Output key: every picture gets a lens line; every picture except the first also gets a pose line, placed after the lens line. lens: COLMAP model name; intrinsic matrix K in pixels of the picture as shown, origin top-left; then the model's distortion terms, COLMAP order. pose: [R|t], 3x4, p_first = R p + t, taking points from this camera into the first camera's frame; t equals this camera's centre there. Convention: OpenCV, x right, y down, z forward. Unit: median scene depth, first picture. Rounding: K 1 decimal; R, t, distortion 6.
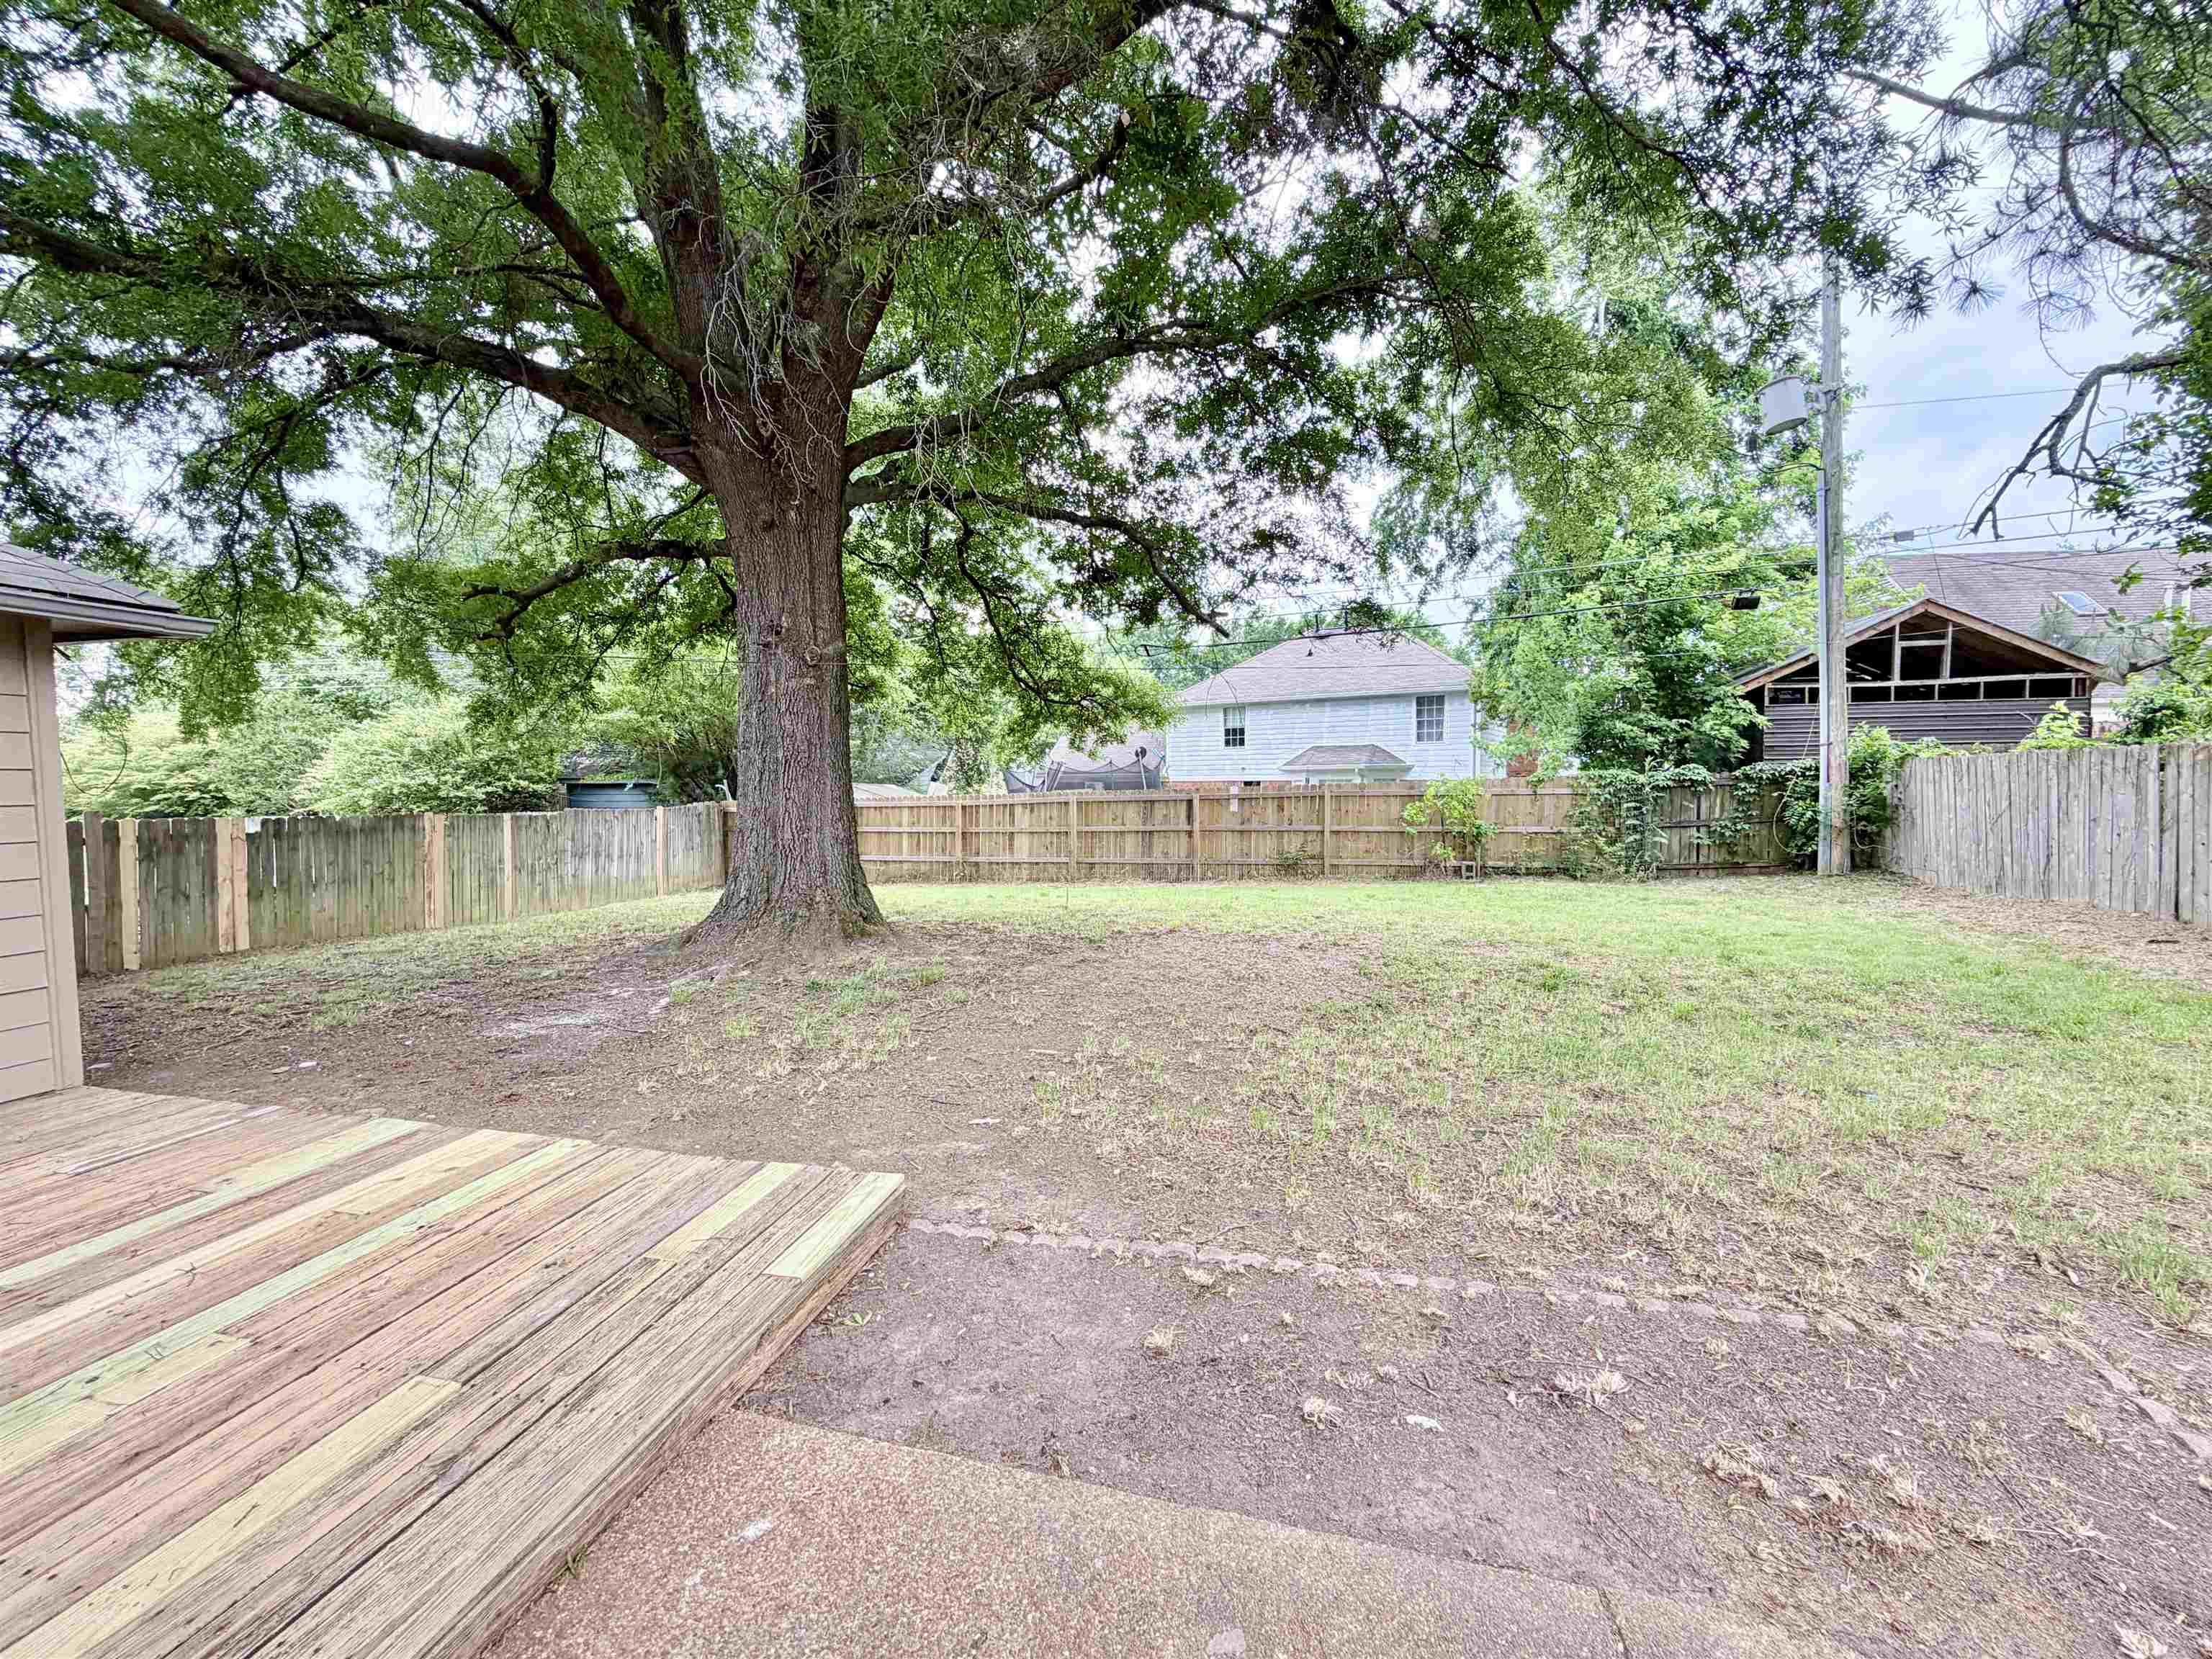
lens RADIAL K [[884.7, 0, 1097.1], [0, 884.7, 831.4], [0, 0, 1]] dist [0.000003, 0.000746]
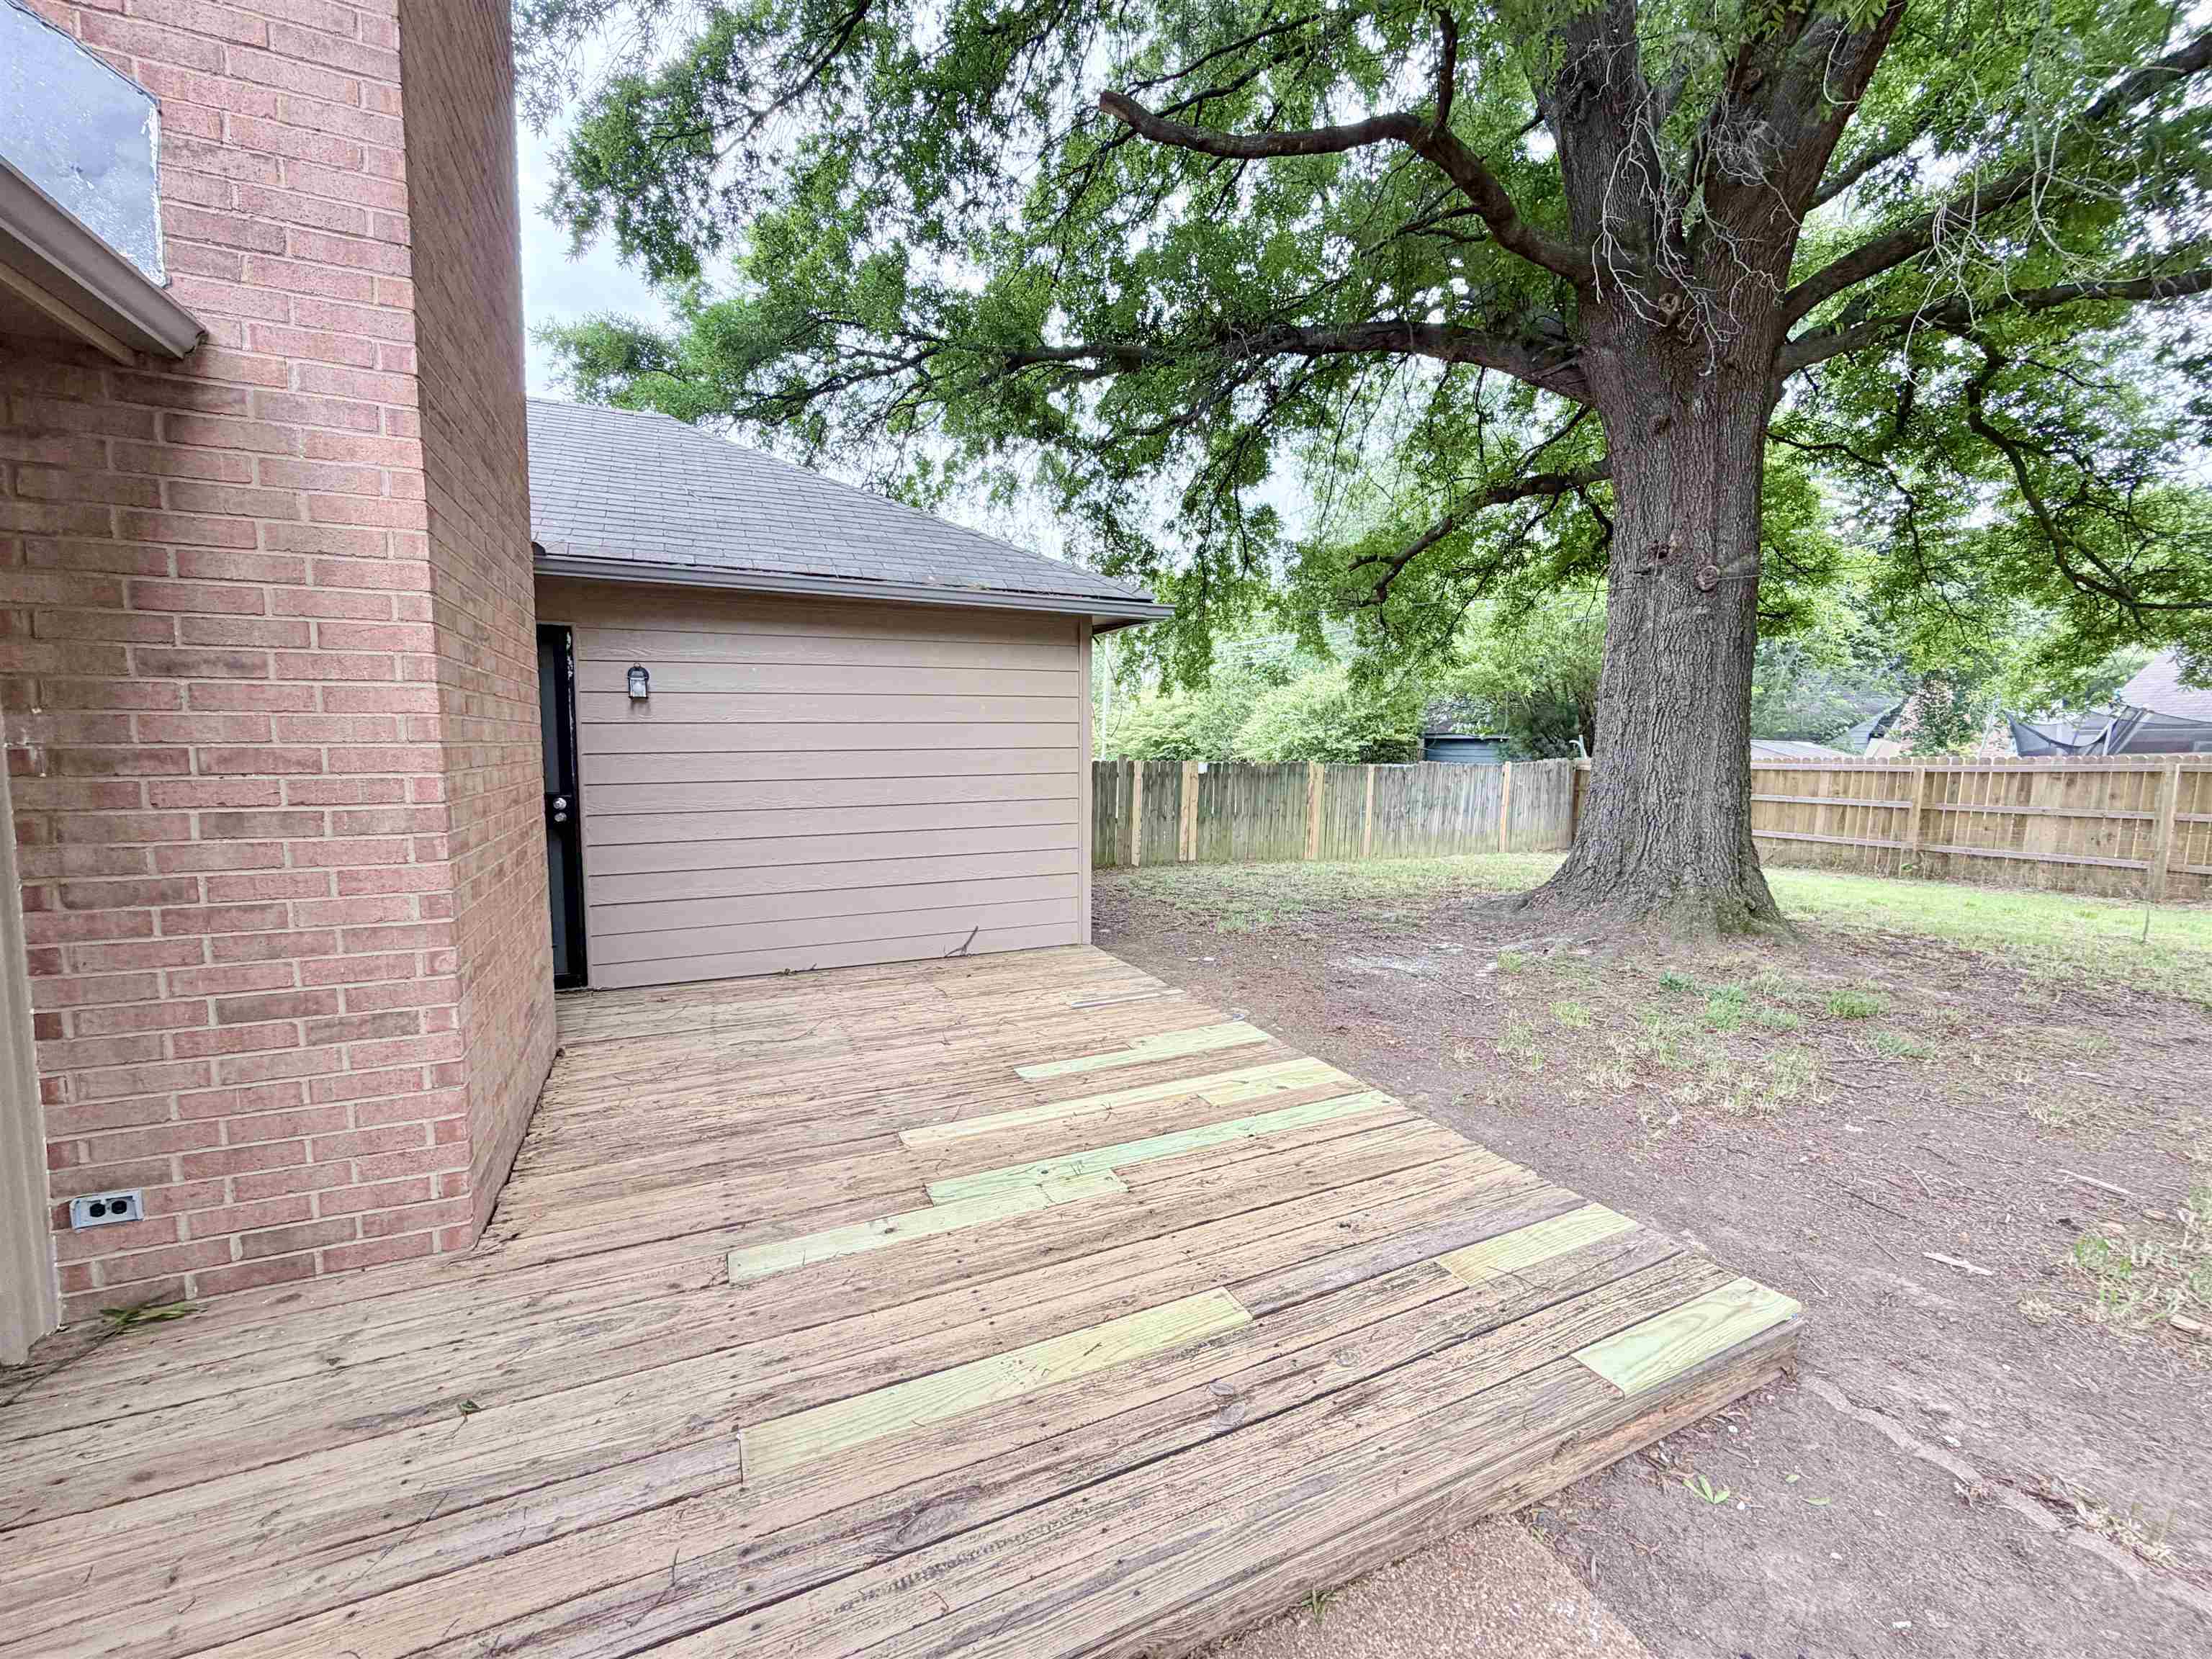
lens RADIAL K [[884.7, 0, 1097.1], [0, 884.7, 831.4], [0, 0, 1]] dist [0.000003, 0.000746]
pose [[0.624467, 0.087598, -0.776123, -0.021856], [-0.049874, 0.996135, 0.072302, 0.000797], [0.779457, -0.006442, 0.626422, 0.055550]]
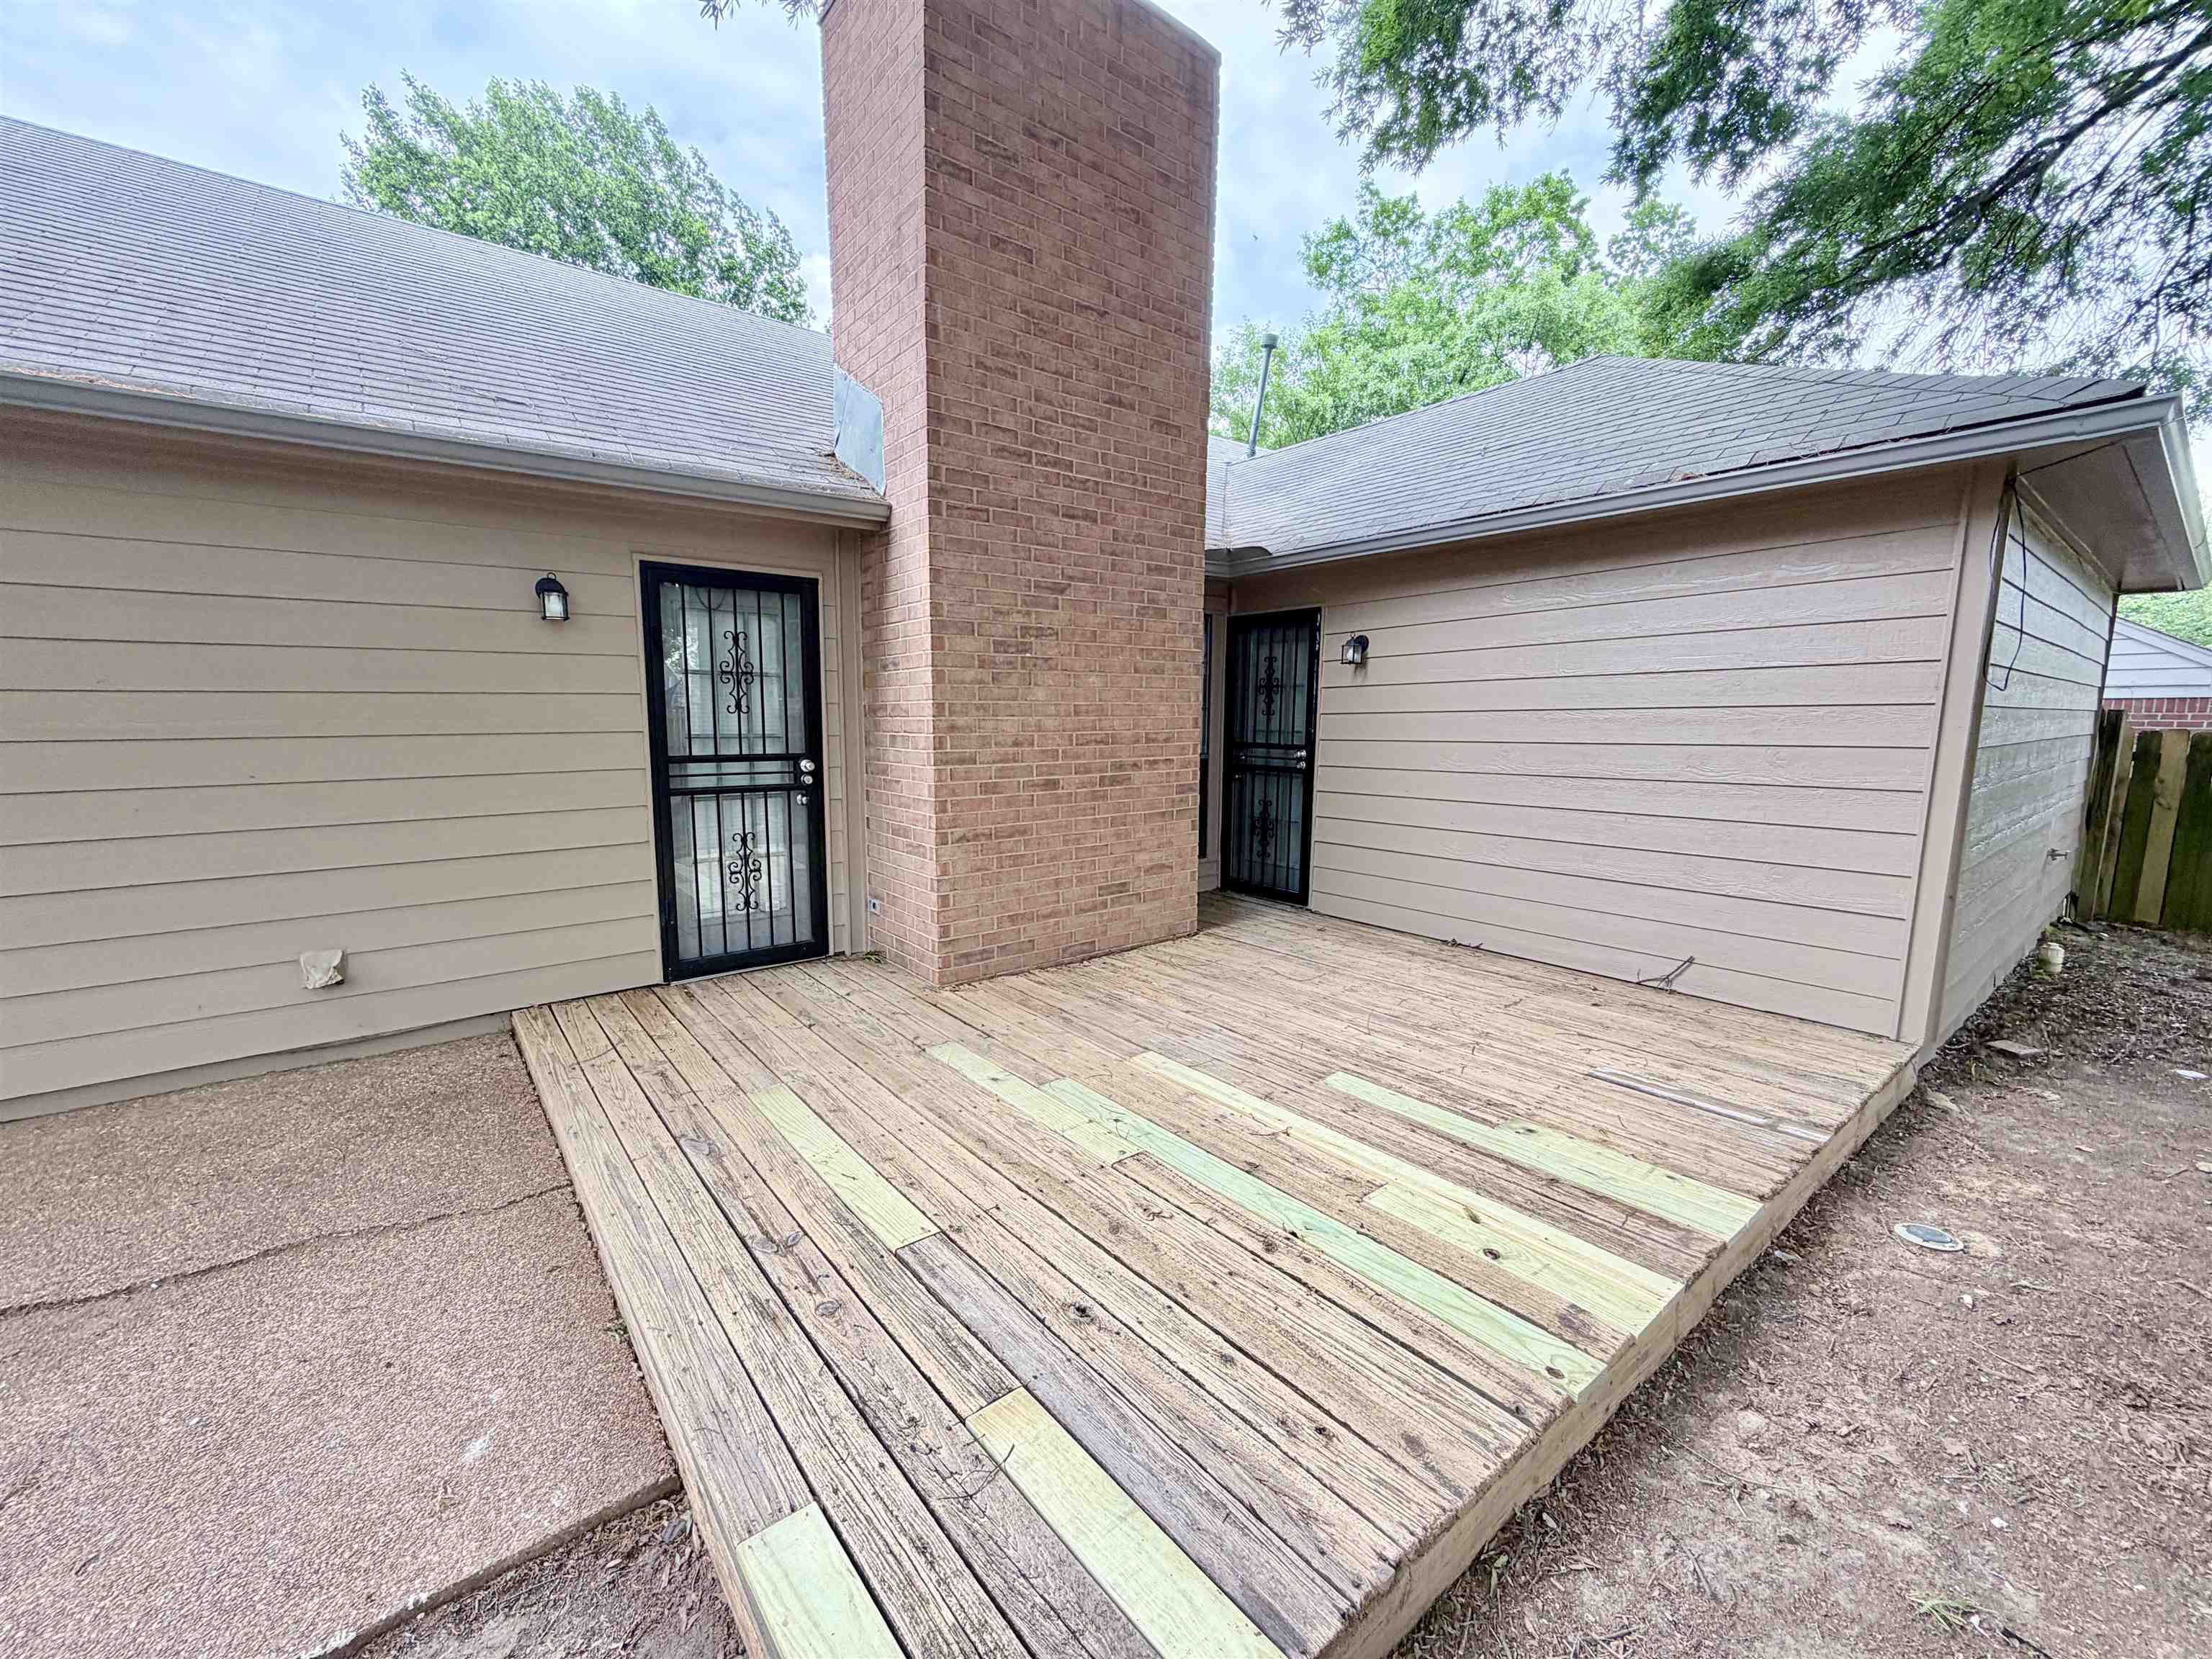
lens RADIAL K [[884.7, 0, 1097.1], [0, 884.7, 831.4], [0, 0, 1]] dist [0.000003, 0.000746]
pose [[-0.614441, 0.111171, -0.781091, -0.026809], [-0.036550, 0.984949, 0.168938, -0.010580], [0.788116, 0.132351, -0.601129, 0.425936]]
